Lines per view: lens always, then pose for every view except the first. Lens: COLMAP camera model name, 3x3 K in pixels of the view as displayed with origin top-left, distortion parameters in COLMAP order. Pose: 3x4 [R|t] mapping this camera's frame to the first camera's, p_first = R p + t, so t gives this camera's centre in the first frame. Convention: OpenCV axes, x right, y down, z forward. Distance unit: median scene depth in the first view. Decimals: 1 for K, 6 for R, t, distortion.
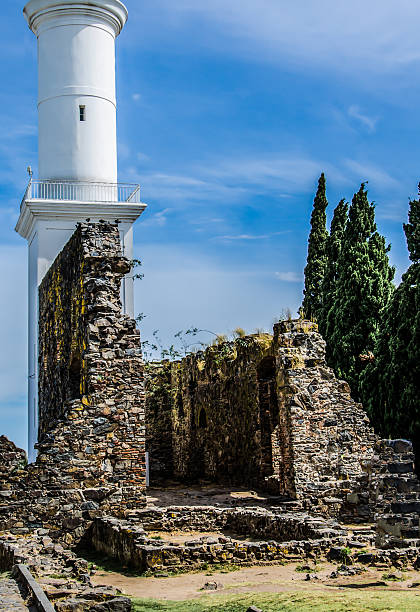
lens RADIAL K [[987.3, 0, 192.8], [0, 987.3, 290.9], [0, 0, 1]] dist [0.119417, 0.000000]
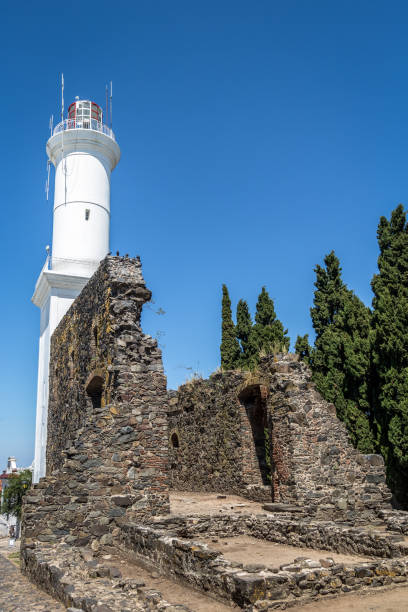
lens RADIAL K [[520.6, 0, 172.0], [0, 520.6, 354.0], [0, 0, 1]] dist [0.004271, -0.026749]
pose [[0.992106, 0.039560, 0.118999, -0.113702], [-0.031588, 0.997175, -0.068150, 0.086899], [-0.121359, 0.063853, 0.990553, 0.443804]]
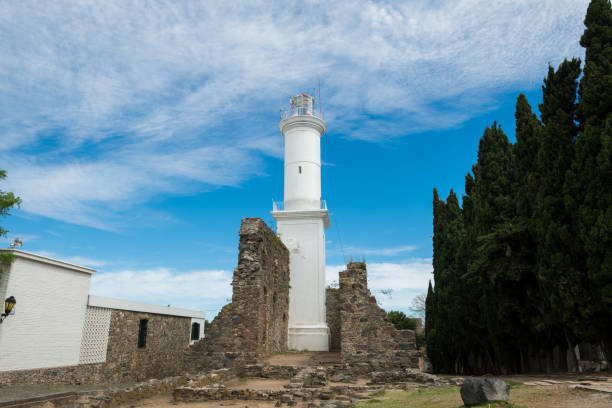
lens RADIAL K [[430.7, 0, 308.2], [0, 430.7, 201.2], [0, 0, 1]] dist [-0.055123, -0.003664]
pose [[0.930208, -0.084815, -0.357099, 0.355916], [0.036590, 0.989516, -0.139708, 0.027921], [0.365205, 0.116891, 0.923559, 0.244154]]
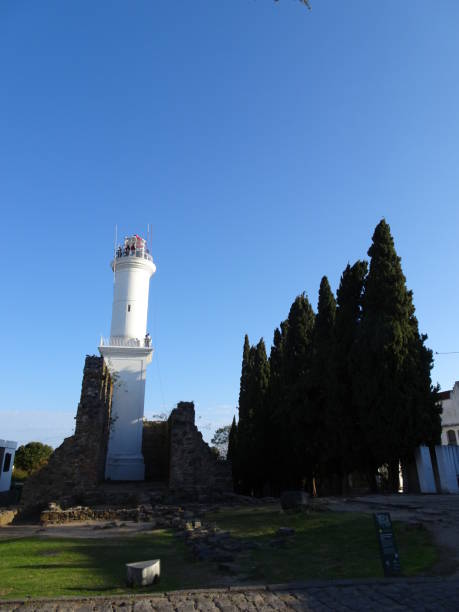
lens RADIAL K [[445.9, 0, 240.5], [0, 445.9, 301.8], [0, 0, 1]] dist [-0.015723, 0.010639]
pose [[0.998212, 0.000174, -0.059767, 0.317662], [-0.011352, 0.982345, -0.186733, -0.006360], [0.058679, 0.187078, 0.980591, 0.007232]]
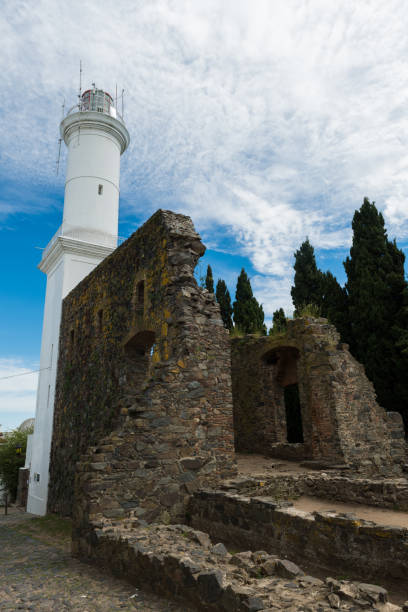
lens RADIAL K [[420.7, 0, 215.4], [0, 420.7, 303.3], [0, 0, 1]] dist [0.008429, 0.001710]
pose [[0.940932, 0.095491, 0.324852, -0.212840], [-0.047681, 0.987216, -0.152086, 0.112790], [-0.335222, 0.127613, 0.933456, 0.593104]]
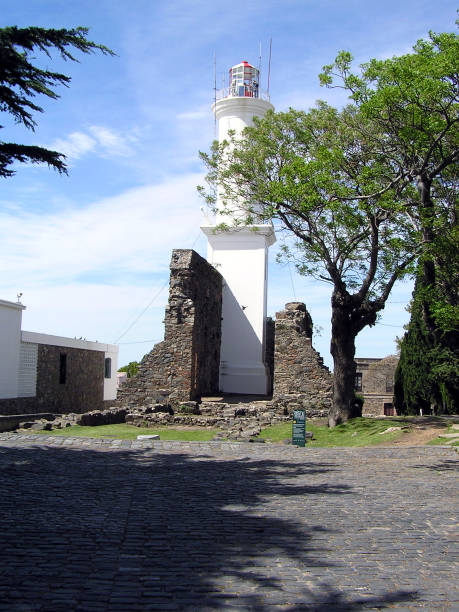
lens RADIAL K [[776.7, 0, 228.5], [0, 776.7, 308.8], [0, 0, 1]] dist [-0.223661, 0.000000]
pose [[0.920552, 0.017799, -0.390213, 0.590668], [0.012097, 0.997183, 0.074022, -0.068066], [0.390432, -0.072862, 0.917744, -0.320088]]
